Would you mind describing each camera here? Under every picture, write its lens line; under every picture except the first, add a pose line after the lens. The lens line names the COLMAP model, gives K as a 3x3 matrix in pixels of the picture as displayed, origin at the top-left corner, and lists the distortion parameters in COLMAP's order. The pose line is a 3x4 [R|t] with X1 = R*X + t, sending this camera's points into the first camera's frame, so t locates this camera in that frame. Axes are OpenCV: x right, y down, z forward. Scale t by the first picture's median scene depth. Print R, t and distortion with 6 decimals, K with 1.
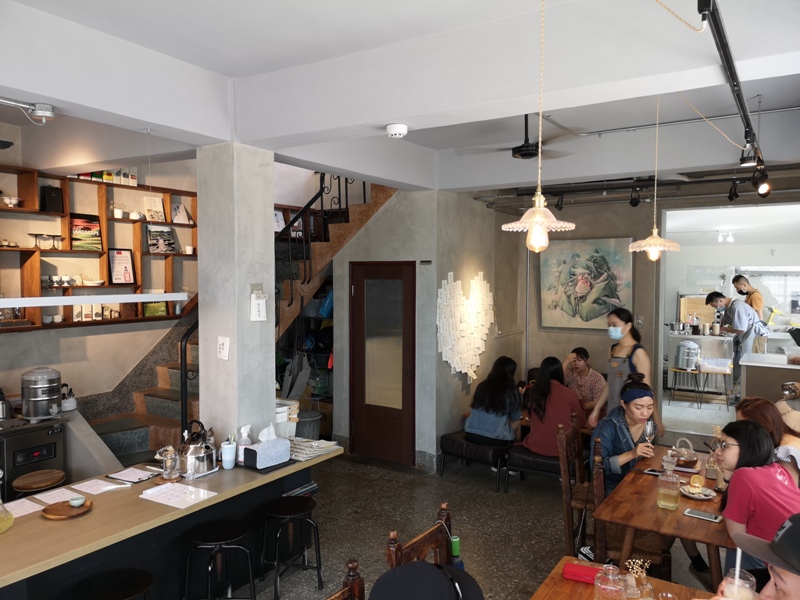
lens RADIAL K [[614.5, 0, 400.0], [0, 614.5, 300.0], [0, 0, 1]] dist [0.011717, 0.000648]
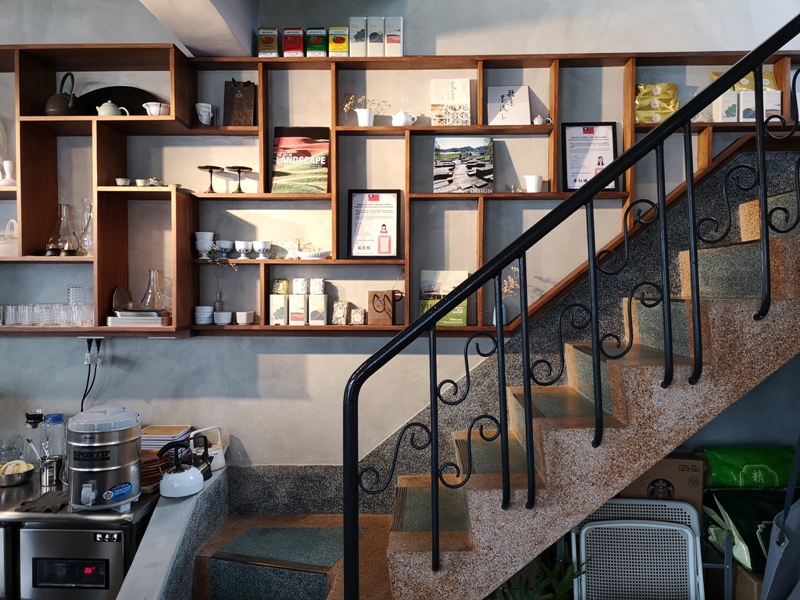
lens RADIAL K [[614.5, 0, 400.0], [0, 614.5, 300.0], [0, 0, 1]] dist [0.011717, 0.000648]
pose [[0.508717, 0.023271, -0.860619, -0.006794], [-0.041278, 0.999144, 0.002617, 0.006449], [0.859944, 0.034193, 0.509242, 0.864019]]
